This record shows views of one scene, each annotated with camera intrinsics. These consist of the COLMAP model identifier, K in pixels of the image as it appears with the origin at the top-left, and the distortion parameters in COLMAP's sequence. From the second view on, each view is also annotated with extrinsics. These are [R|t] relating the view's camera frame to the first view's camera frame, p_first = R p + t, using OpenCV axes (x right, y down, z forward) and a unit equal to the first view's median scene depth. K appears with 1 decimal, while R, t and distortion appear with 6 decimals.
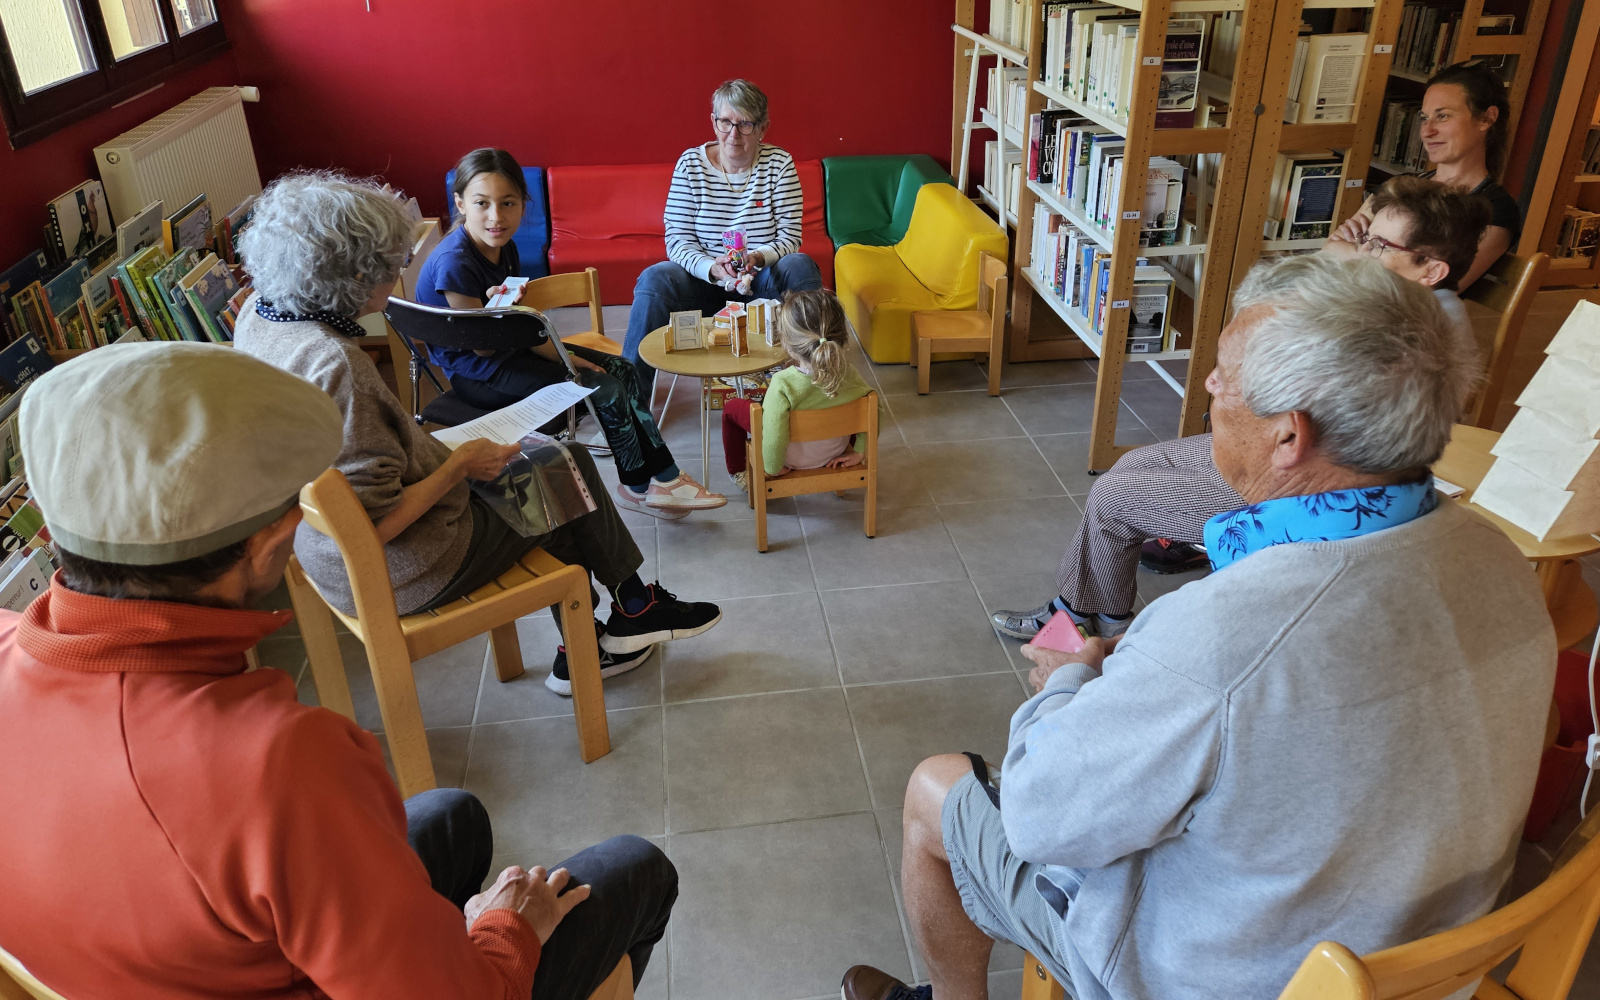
lens RADIAL K [[1266.3, 0, 840.9], [0, 1266.3, 485.2], [0, 0, 1]] dist [0.046775, -0.049950]
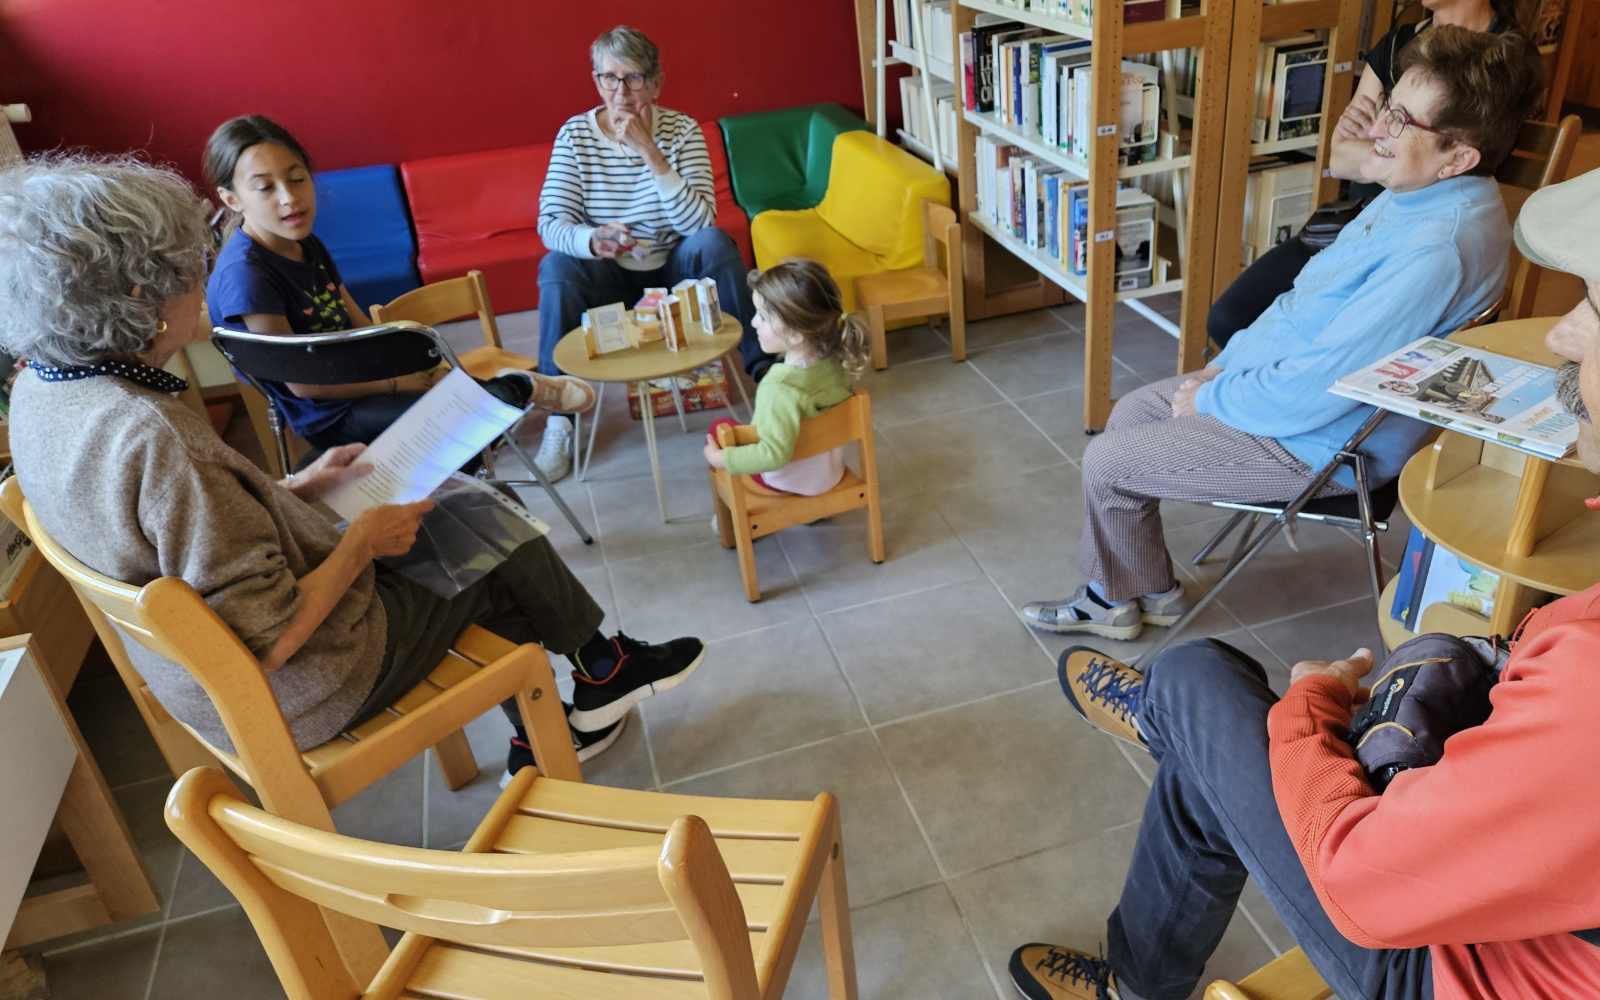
lens RADIAL K [[1266.3, 0, 906.0], [0, 1266.3, 537.2], [0, 0, 1]] dist [0.046775, -0.049950]
pose [[0.983327, -0.145028, 0.109702, -0.040720], [0.138409, 0.988190, 0.065761, -0.014847], [-0.117944, -0.049481, 0.991787, 0.143857]]
